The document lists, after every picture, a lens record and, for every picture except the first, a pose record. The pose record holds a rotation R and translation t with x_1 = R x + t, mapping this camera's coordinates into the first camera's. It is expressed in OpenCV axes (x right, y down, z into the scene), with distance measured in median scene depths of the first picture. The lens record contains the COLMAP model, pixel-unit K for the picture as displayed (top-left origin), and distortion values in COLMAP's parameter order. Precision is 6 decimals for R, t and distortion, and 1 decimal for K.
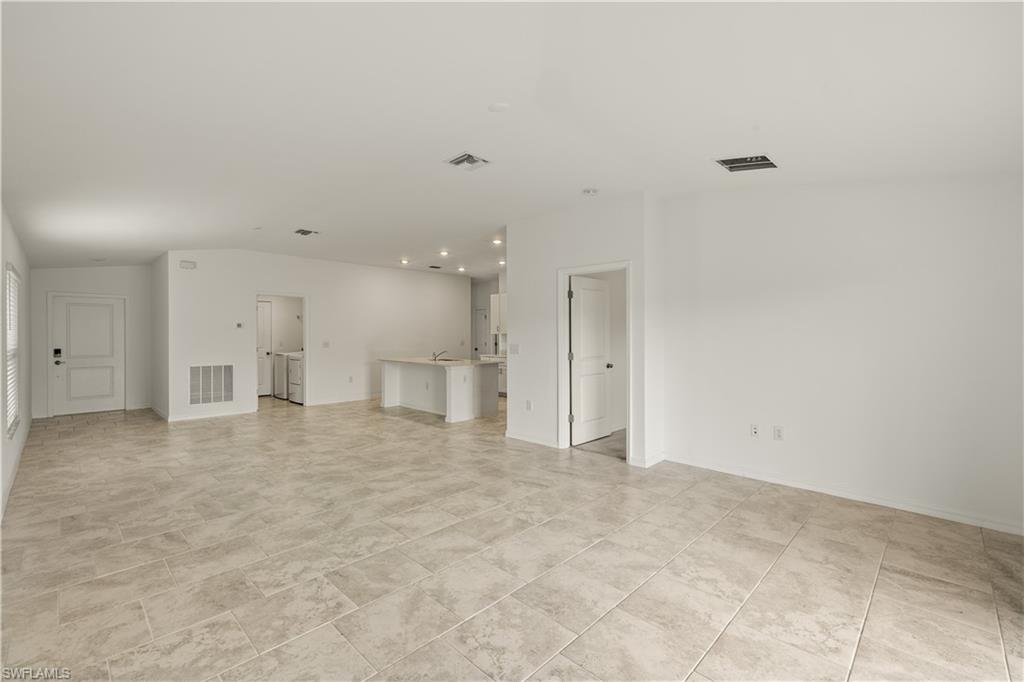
lens RADIAL K [[445.3, 0, 515.5], [0, 445.3, 338.3], [0, 0, 1]] dist [0.006441, -0.000870]
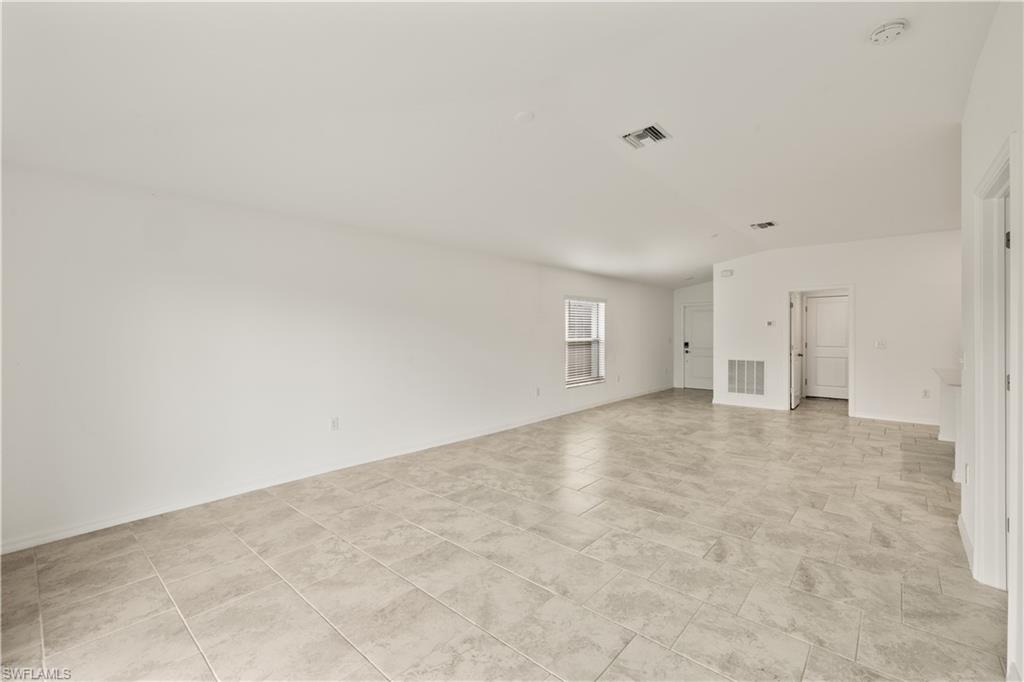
lens RADIAL K [[445.3, 0, 511.9], [0, 445.3, 336.1], [0, 0, 1]] dist [0.006441, -0.000870]
pose [[0.026588, 0.006175, -0.999627, 0.786145], [-0.004579, 0.999971, 0.006056, -0.006566], [0.999636, 0.004417, 0.026615, 0.724400]]
